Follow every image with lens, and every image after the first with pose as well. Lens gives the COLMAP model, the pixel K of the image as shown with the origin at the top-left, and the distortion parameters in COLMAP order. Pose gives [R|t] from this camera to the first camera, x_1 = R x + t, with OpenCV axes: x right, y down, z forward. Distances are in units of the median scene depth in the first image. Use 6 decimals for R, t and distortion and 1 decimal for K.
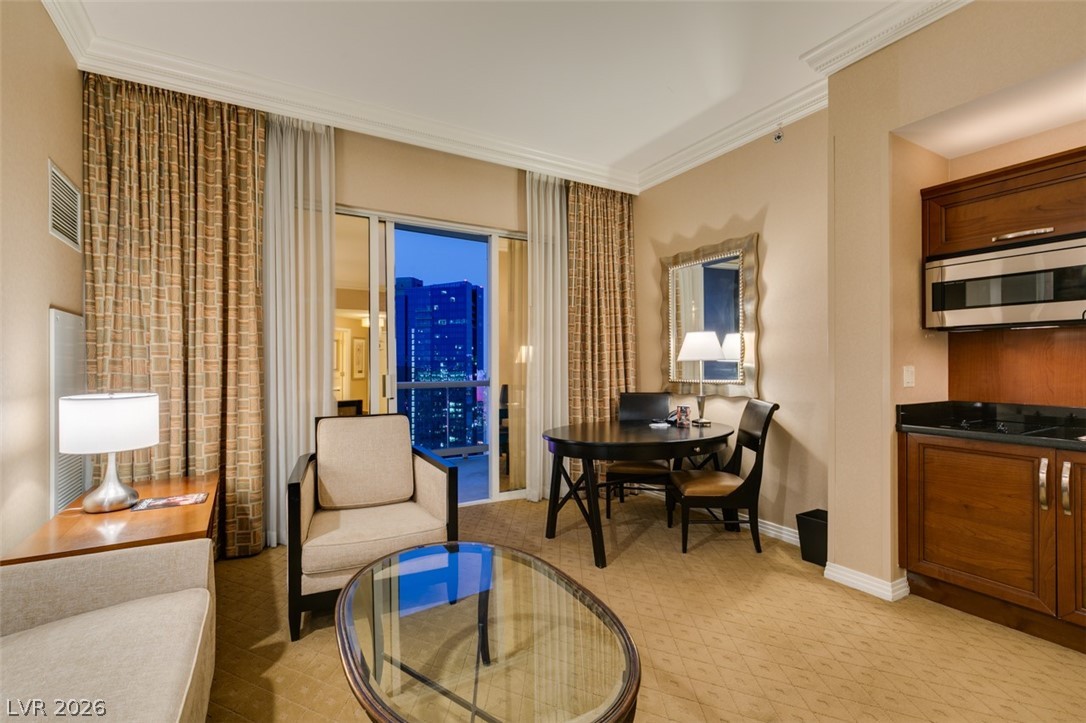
lens RADIAL K [[486.5, 0, 542.6], [0, 486.5, 364.1], [0, 0, 1]] dist [0.007061, -0.002542]
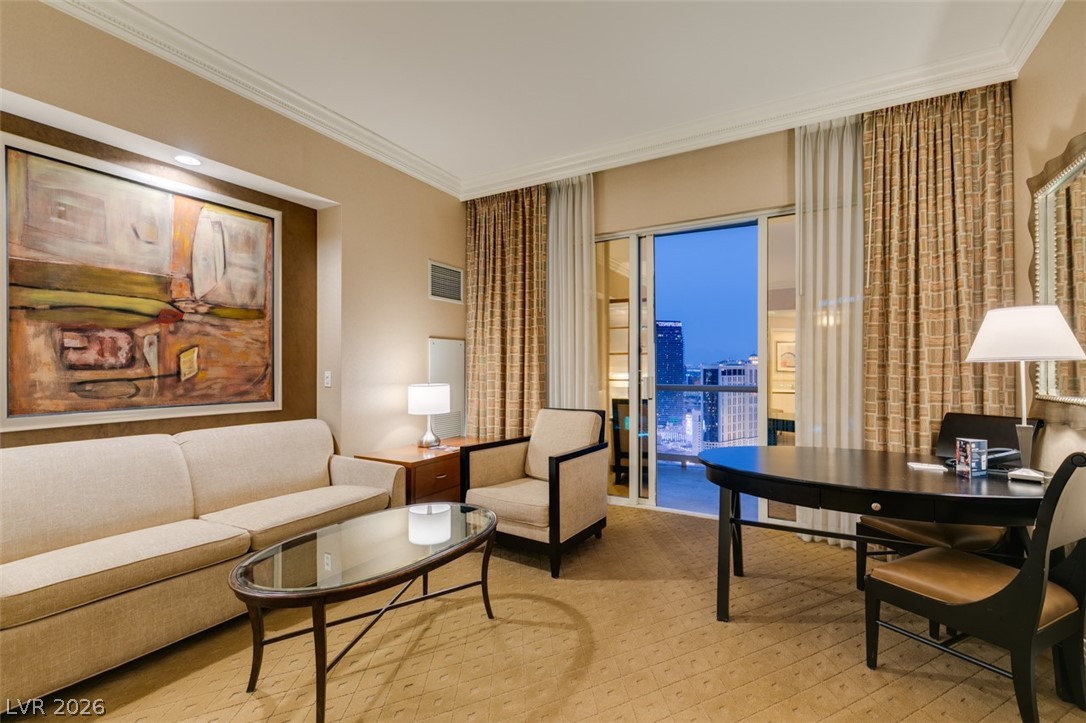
lens RADIAL K [[486.5, 0, 542.8], [0, 486.5, 365.0], [0, 0, 1]] dist [0.007061, -0.002542]
pose [[0.499881, -0.003267, -0.866088, 0.617340], [0.001048, 0.999994, -0.003167, -0.001749], [0.866094, 0.000675, 0.499881, 0.313002]]
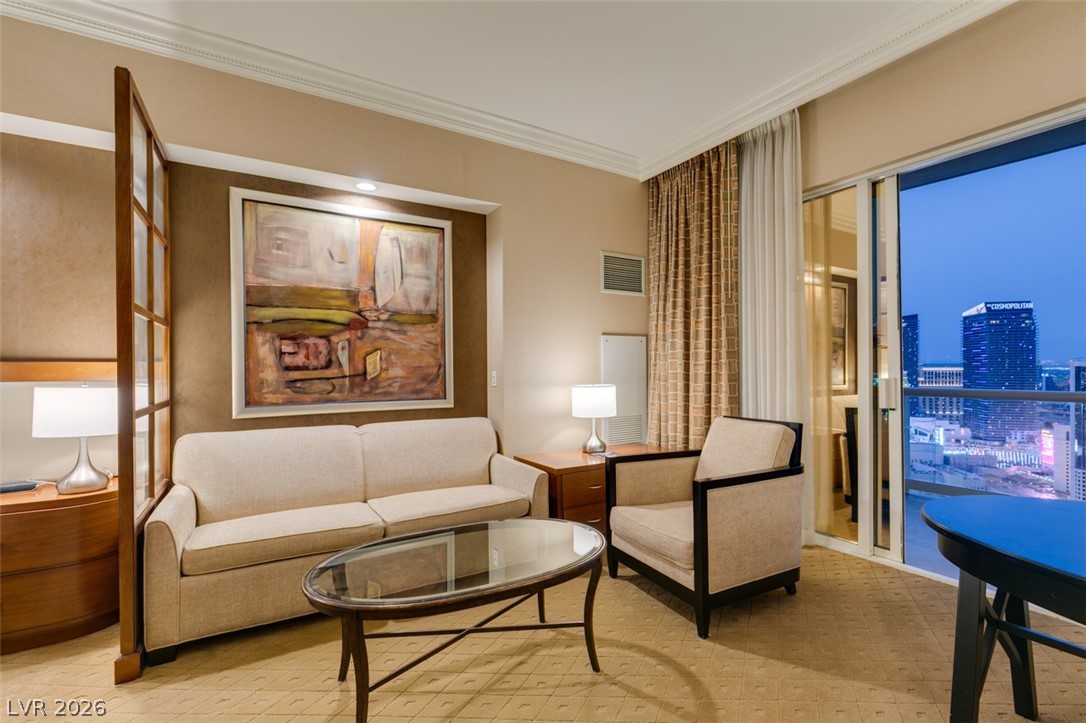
lens RADIAL K [[486.5, 0, 540.7], [0, 486.5, 367.7], [0, 0, 1]] dist [0.007061, -0.002542]
pose [[0.011172, 0.001418, -0.999937, 0.543539], [0.008687, 0.999961, 0.001515, -0.000080], [0.999900, -0.008704, 0.011159, 0.544628]]
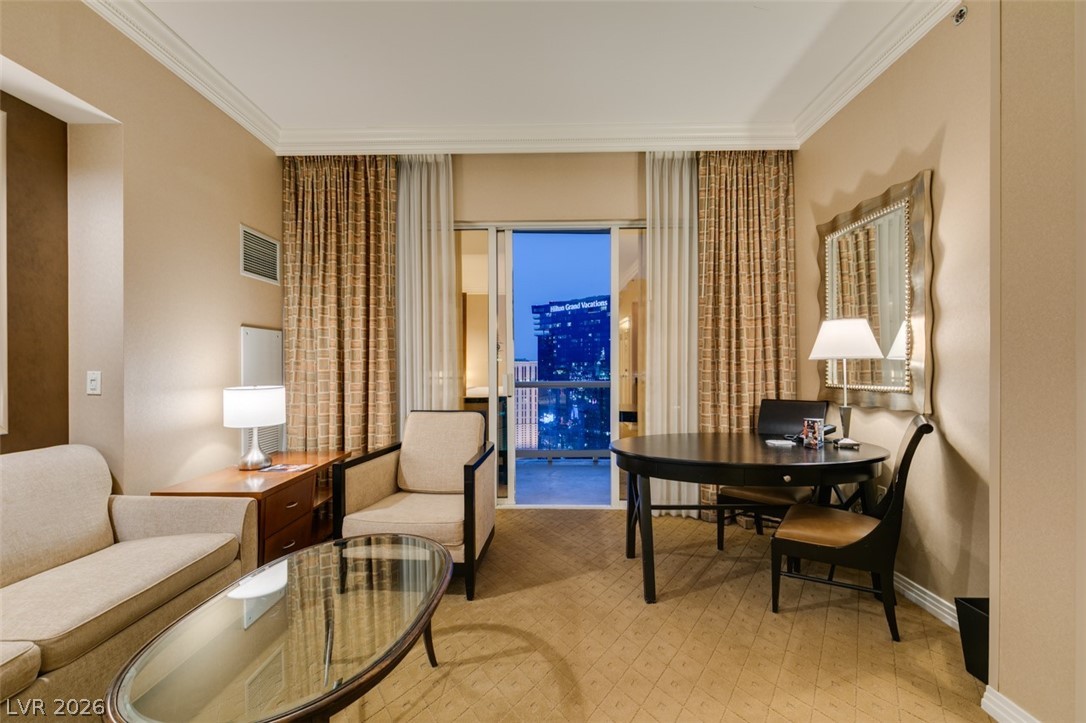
lens RADIAL K [[486.5, 0, 543.1], [0, 486.5, 365.0], [0, 0, 1]] dist [0.007061, -0.002542]
pose [[0.855726, 0.000268, -0.517430, 0.369483], [0.001616, 0.999994, 0.003190, -0.001575], [0.517427, -0.003566, 0.855720, 0.159349]]
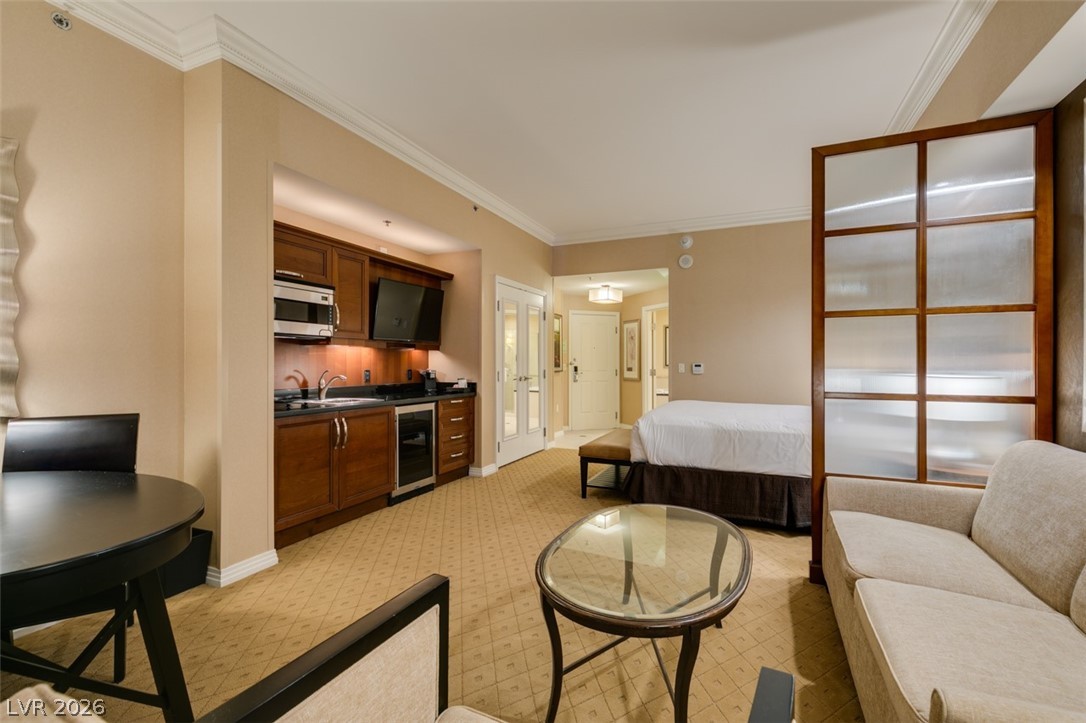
lens RADIAL K [[486.5, 0, 542.5], [0, 486.5, 361.7], [0, 0, 1]] dist [0.007061, -0.002542]
pose [[-0.589190, 0.004069, 0.807984, -0.479386], [-0.001225, 0.999982, -0.005930, 0.005442], [-0.807994, -0.004484, -0.589174, 0.923697]]
